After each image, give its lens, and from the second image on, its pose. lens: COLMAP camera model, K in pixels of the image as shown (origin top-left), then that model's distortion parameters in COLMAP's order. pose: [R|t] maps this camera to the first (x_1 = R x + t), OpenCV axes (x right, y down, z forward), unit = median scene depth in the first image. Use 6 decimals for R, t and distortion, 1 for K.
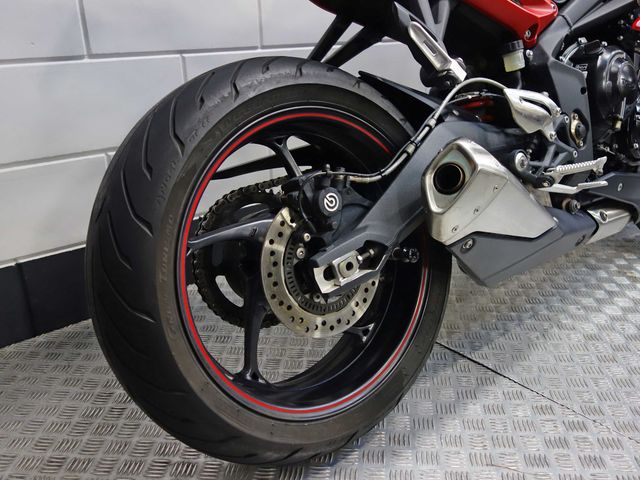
lens RADIAL K [[576.1, 0, 320.0], [0, 576.1, 240.0], [0, 0, 1]] dist [0.016370, 0.014332]
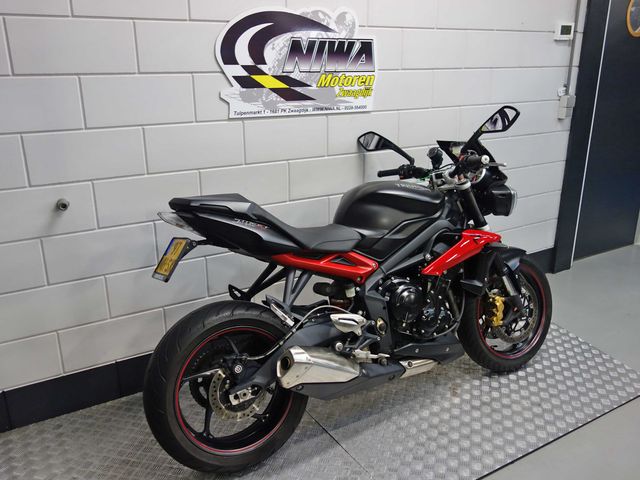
lens RADIAL K [[576.1, 0, 320.0], [0, 576.1, 240.0], [0, 0, 1]] dist [0.016370, 0.014332]
pose [[0.989381, 0.066306, -0.129339, 0.583502], [-0.073465, 0.995973, -0.051387, -0.461974], [0.125411, 0.060343, 0.990268, -1.316021]]
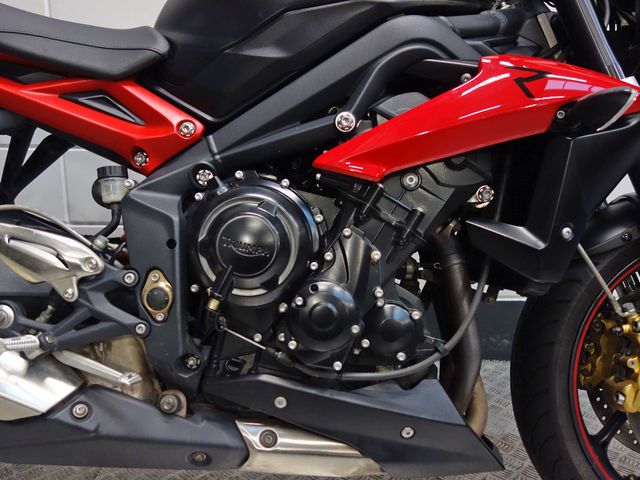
lens RADIAL K [[576.1, 0, 320.0], [0, 576.1, 240.0], [0, 0, 1]] dist [0.016370, 0.014332]
pose [[0.777890, 0.166558, -0.605925, 1.246061], [-0.251141, 0.966282, -0.056803, -0.329210], [0.576034, 0.196359, 0.793491, 0.670846]]
